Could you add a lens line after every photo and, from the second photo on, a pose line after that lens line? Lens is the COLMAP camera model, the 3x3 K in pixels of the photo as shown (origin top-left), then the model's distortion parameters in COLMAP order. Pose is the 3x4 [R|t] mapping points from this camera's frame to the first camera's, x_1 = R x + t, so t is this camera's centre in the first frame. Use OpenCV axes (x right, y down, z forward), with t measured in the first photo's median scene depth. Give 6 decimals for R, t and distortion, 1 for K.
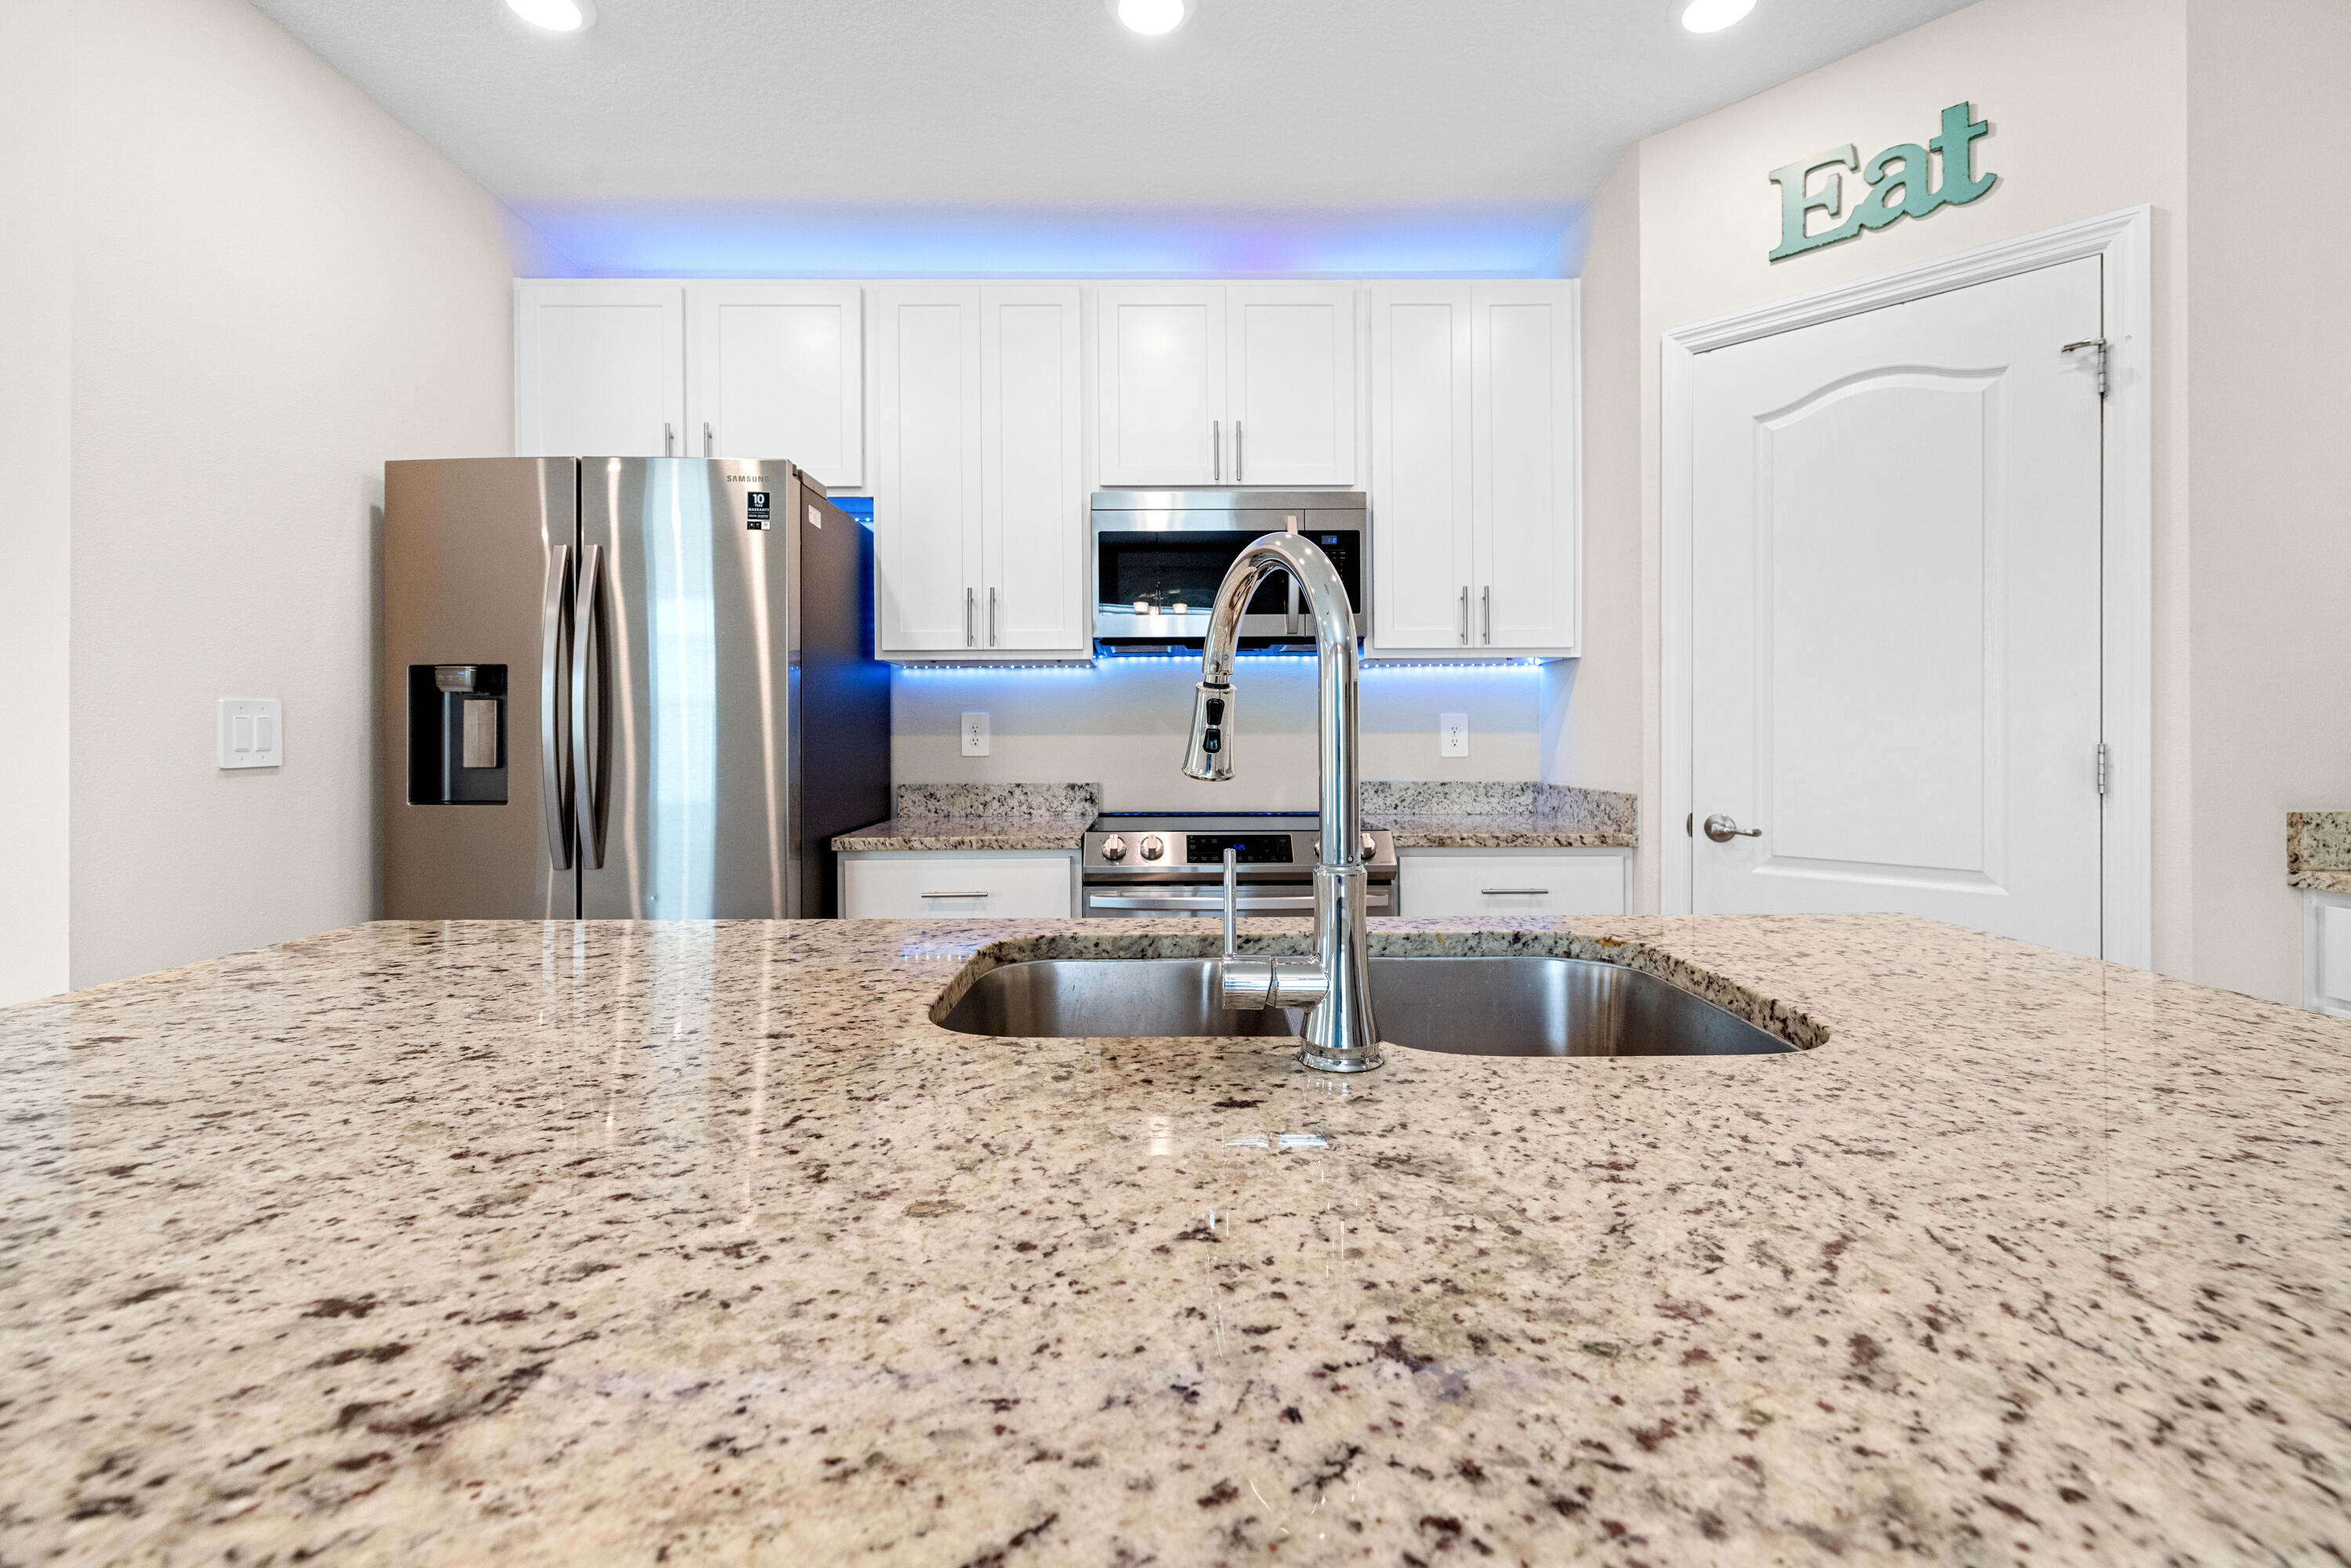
lens RADIAL K [[1005.8, 0, 1172.5], [0, 1005.8, 743.3], [0, 0, 1]] dist [-0.000110, 0.000349]
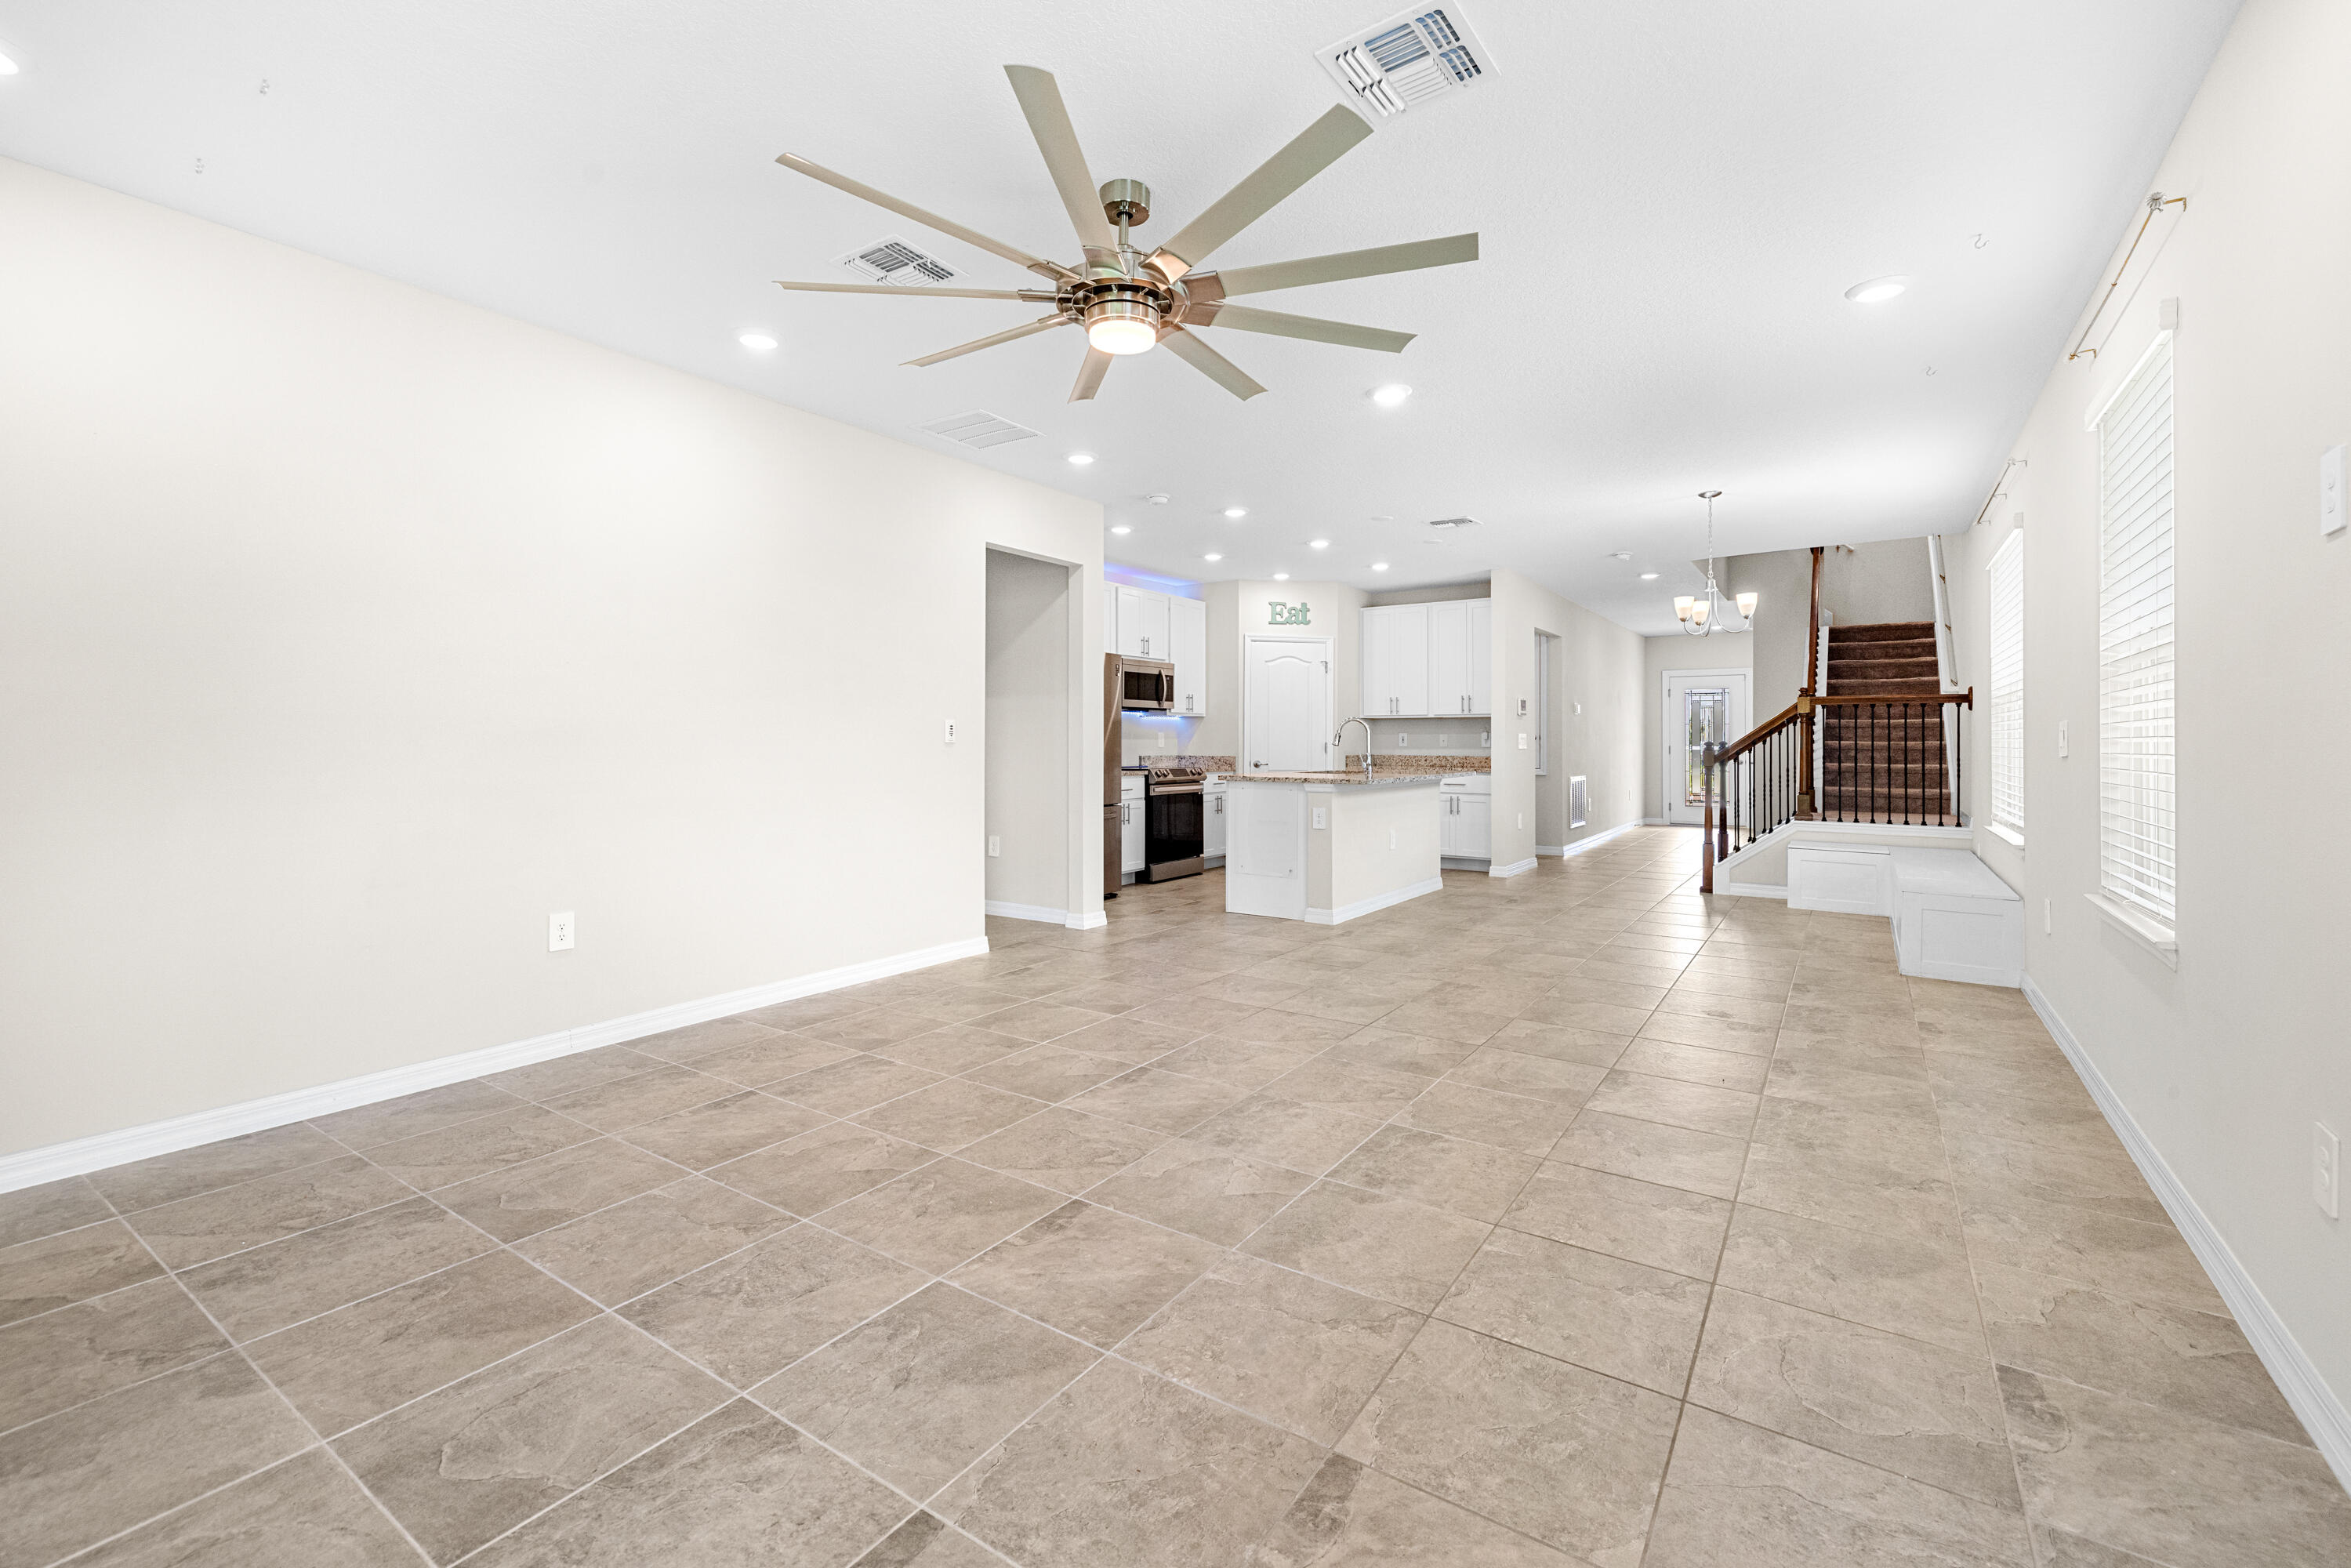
lens RADIAL K [[990.4, 0, 1180.4], [0, 990.4, 744.5], [0, 0, 1]] dist [-0.000645, -0.000180]
pose [[0.558448, 0.002074, 0.829537, -2.435947], [0.001766, 0.999992, -0.003689, 0.018185], [-0.829538, 0.003525, 0.558439, -0.778175]]
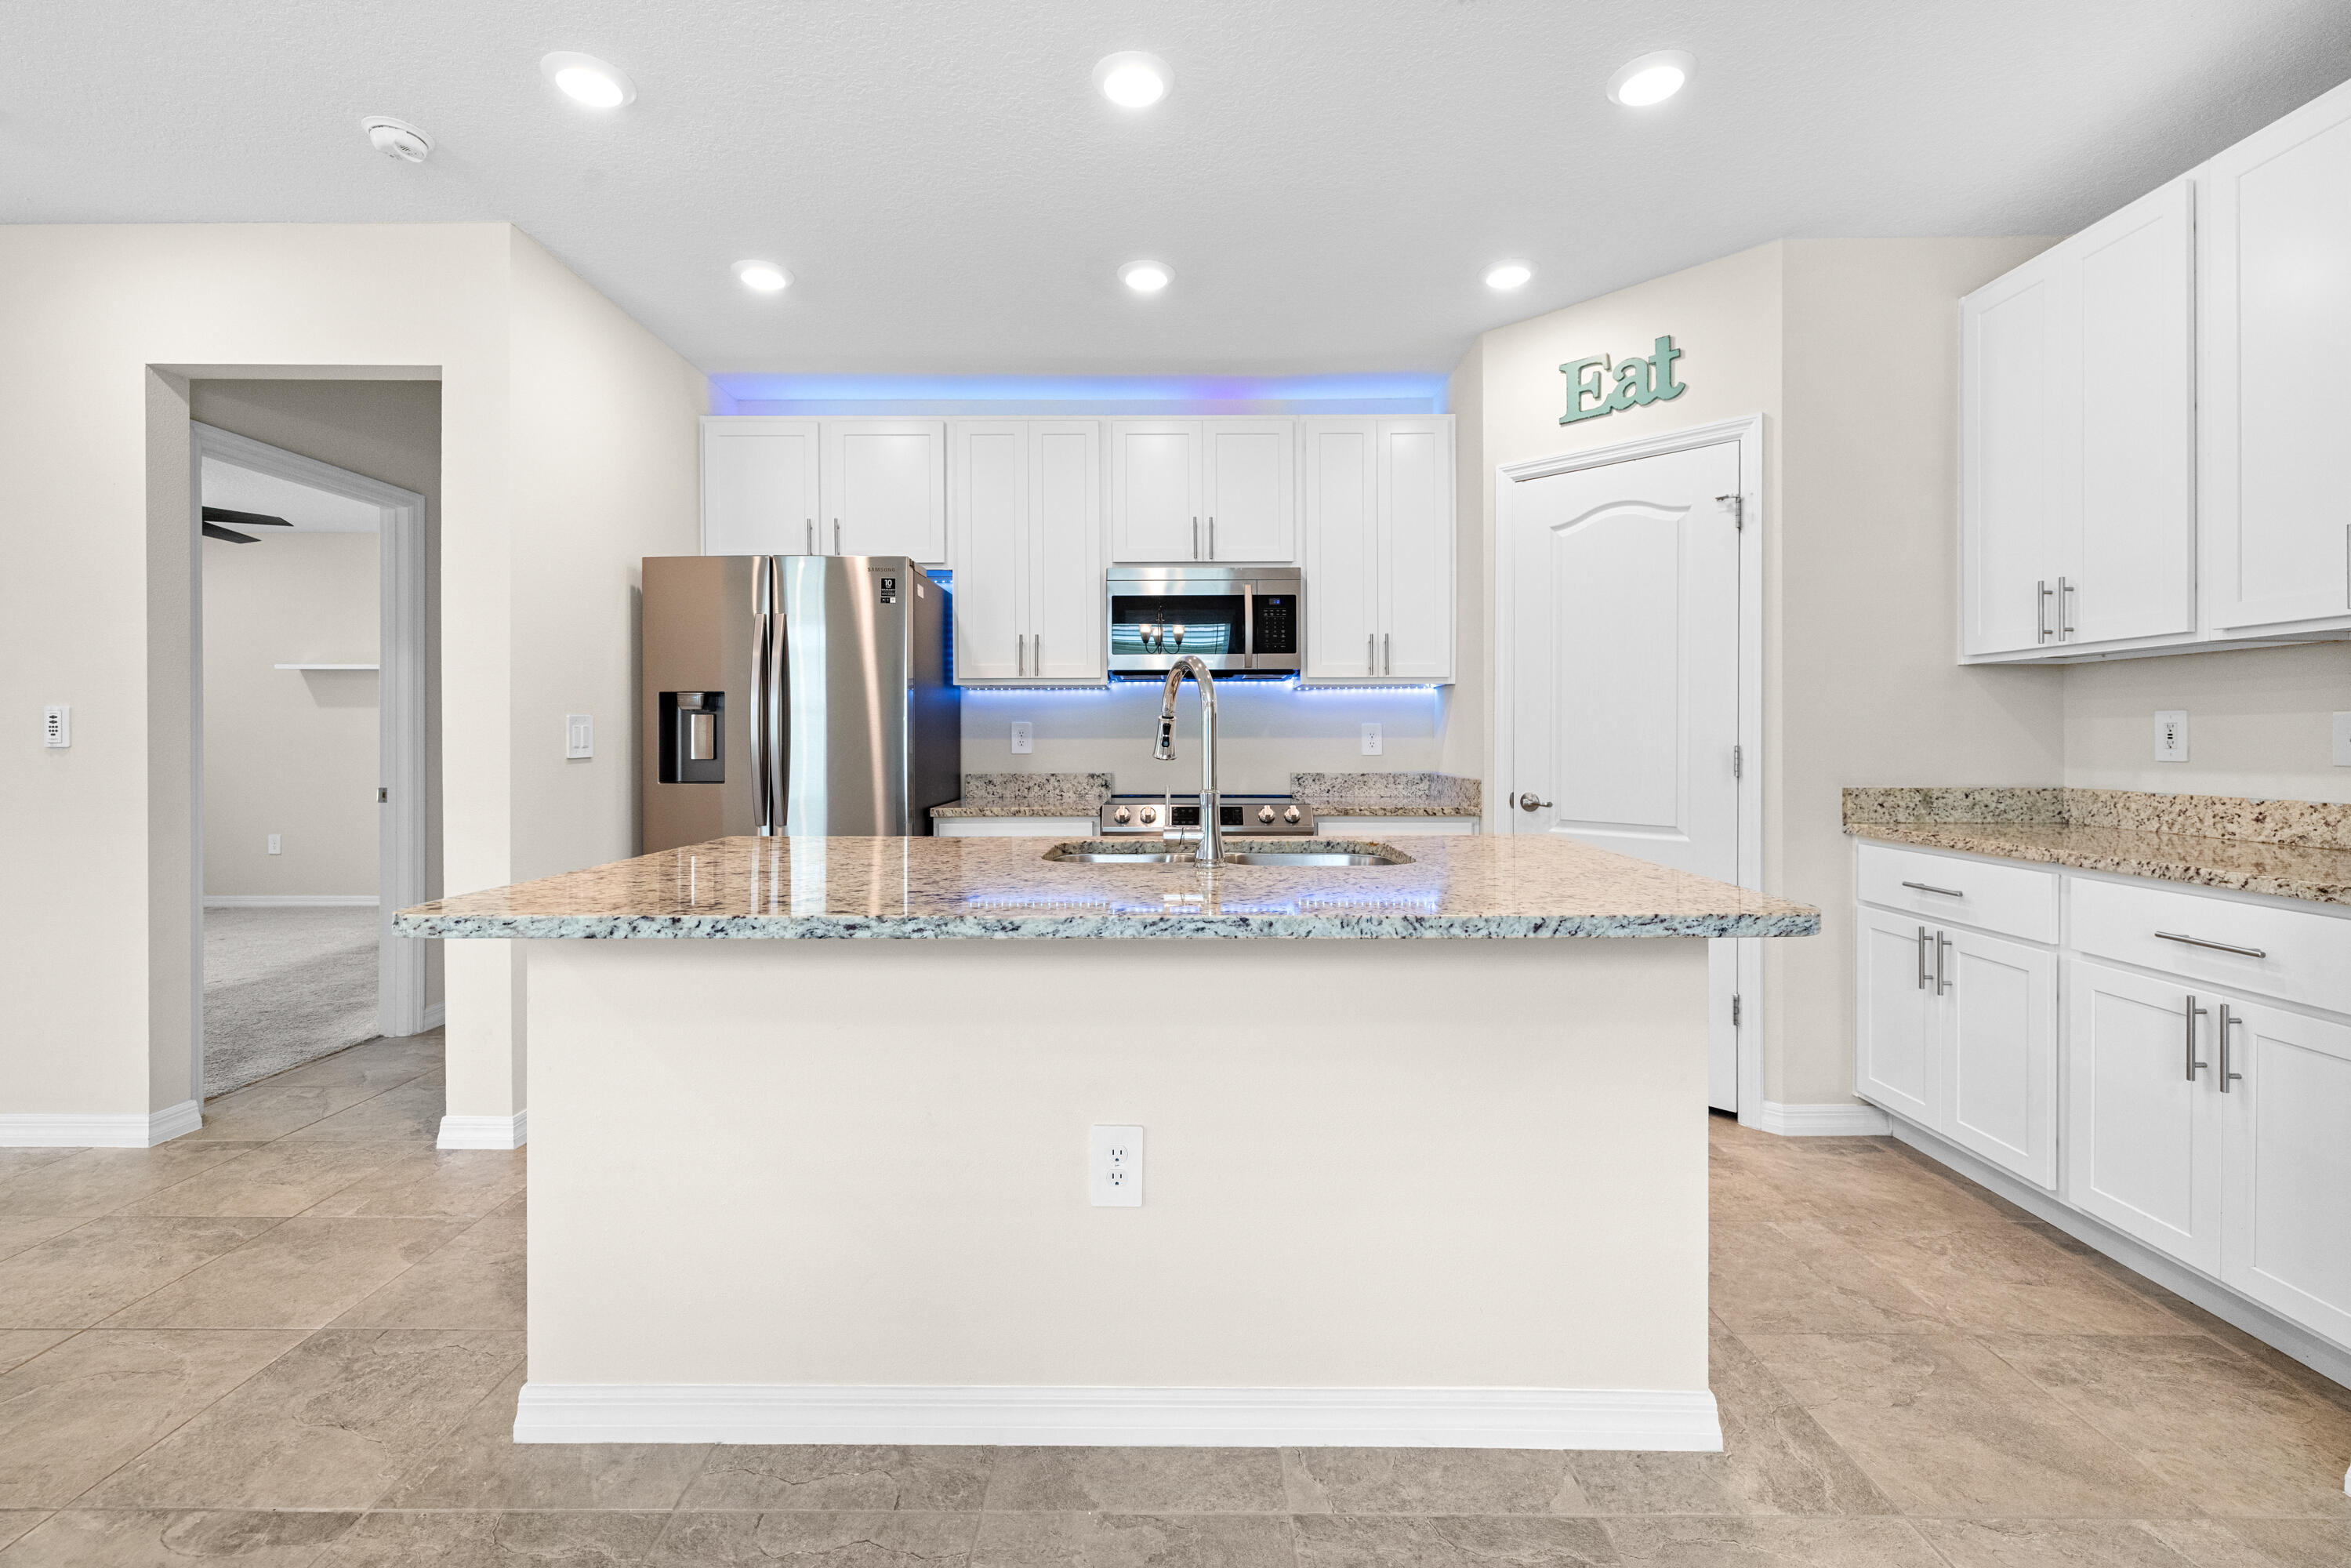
lens RADIAL K [[990.4, 0, 1180.4], [0, 990.4, 744.5], [0, 0, 1]] dist [-0.000645, -0.000180]
pose [[0.999997, 0.002244, 0.001233, 0.022030], [-0.002241, 0.999995, -0.002108, 0.002665], [-0.001238, 0.002105, 0.999997, -0.398688]]
